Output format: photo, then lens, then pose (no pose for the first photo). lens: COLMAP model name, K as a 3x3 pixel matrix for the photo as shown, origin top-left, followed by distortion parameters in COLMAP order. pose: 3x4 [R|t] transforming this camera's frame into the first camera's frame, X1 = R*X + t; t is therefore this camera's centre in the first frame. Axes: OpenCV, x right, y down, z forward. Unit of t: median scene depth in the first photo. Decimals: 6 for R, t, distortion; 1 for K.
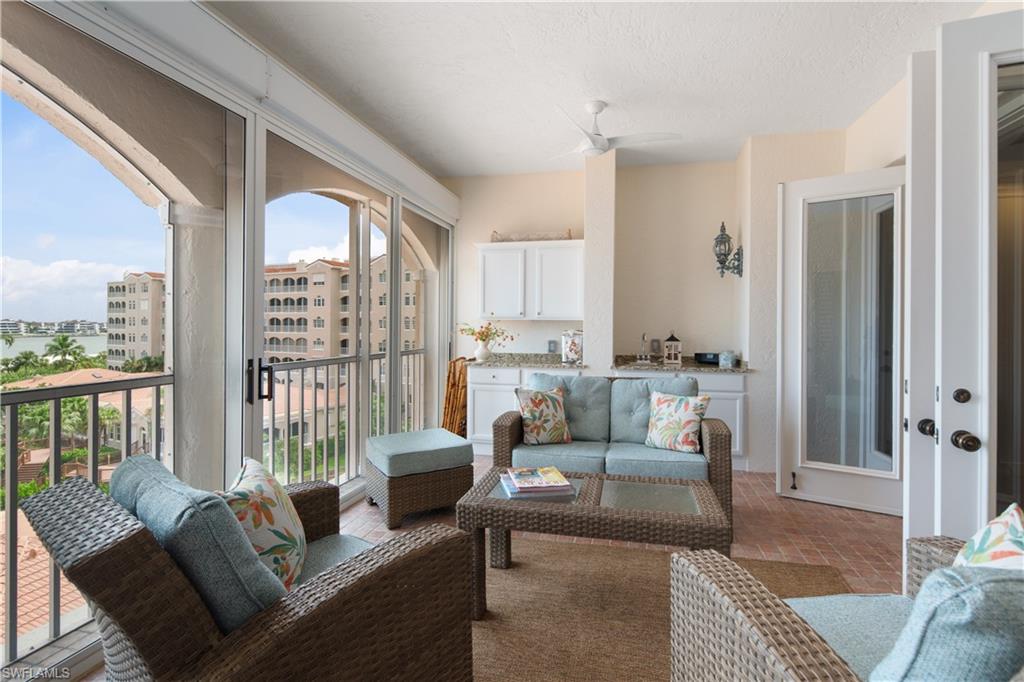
lens RADIAL K [[497.7, 0, 508.4], [0, 497.7, 335.6], [0, 0, 1]] dist [0.000113, -0.000589]
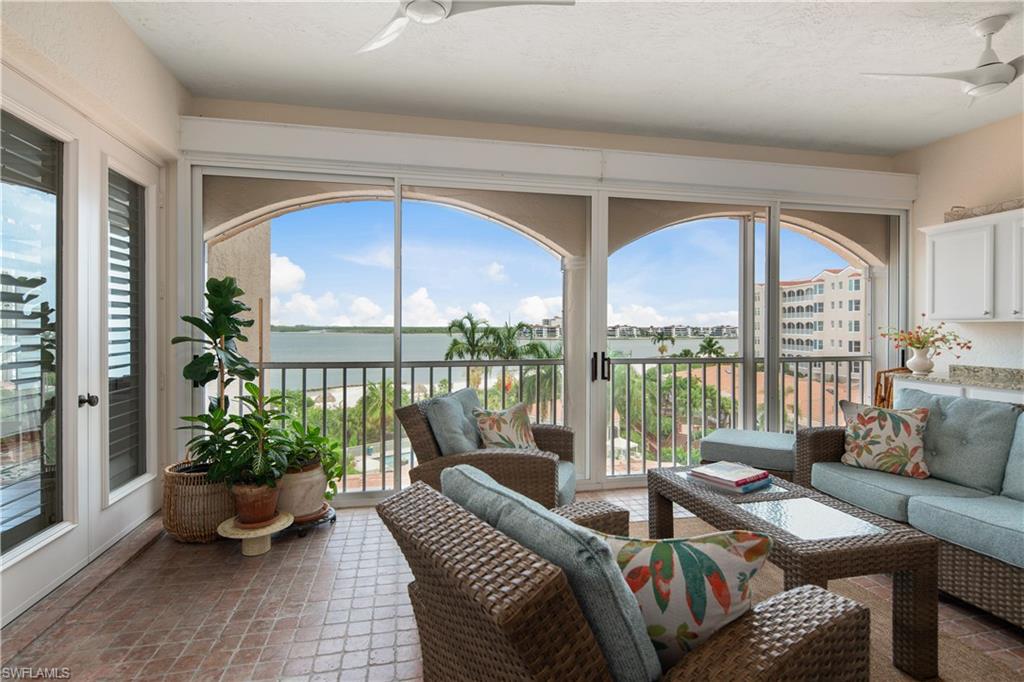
lens RADIAL K [[497.7, 0, 510.4], [0, 497.7, 334.2], [0, 0, 1]] dist [0.000113, -0.000589]
pose [[0.444439, 0.006713, -0.895784, 0.545982], [-0.016521, 0.999863, -0.000704, -0.001587], [0.895657, 0.015112, 0.444489, 0.067965]]
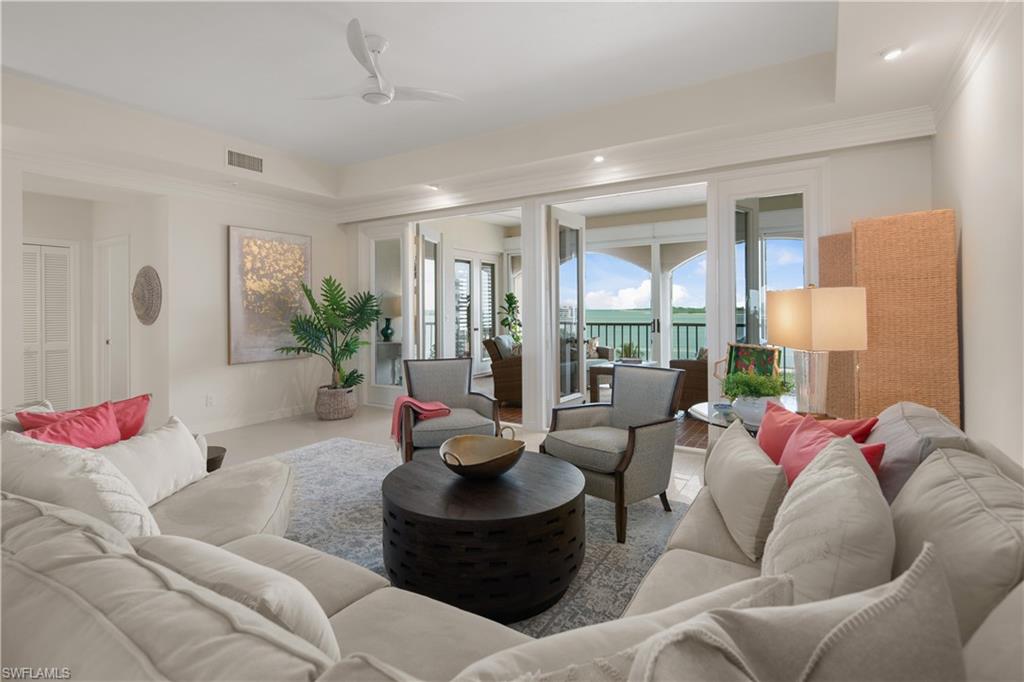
lens RADIAL K [[497.7, 0, 507.6], [0, 497.7, 311.7], [0, 0, 1]] dist [0.000113, -0.000589]
pose [[-0.324814, -0.000361, -0.945778, 2.084797], [-0.009880, 0.999947, 0.003012, -0.001556], [0.945726, 0.010323, -0.324800, 0.858525]]
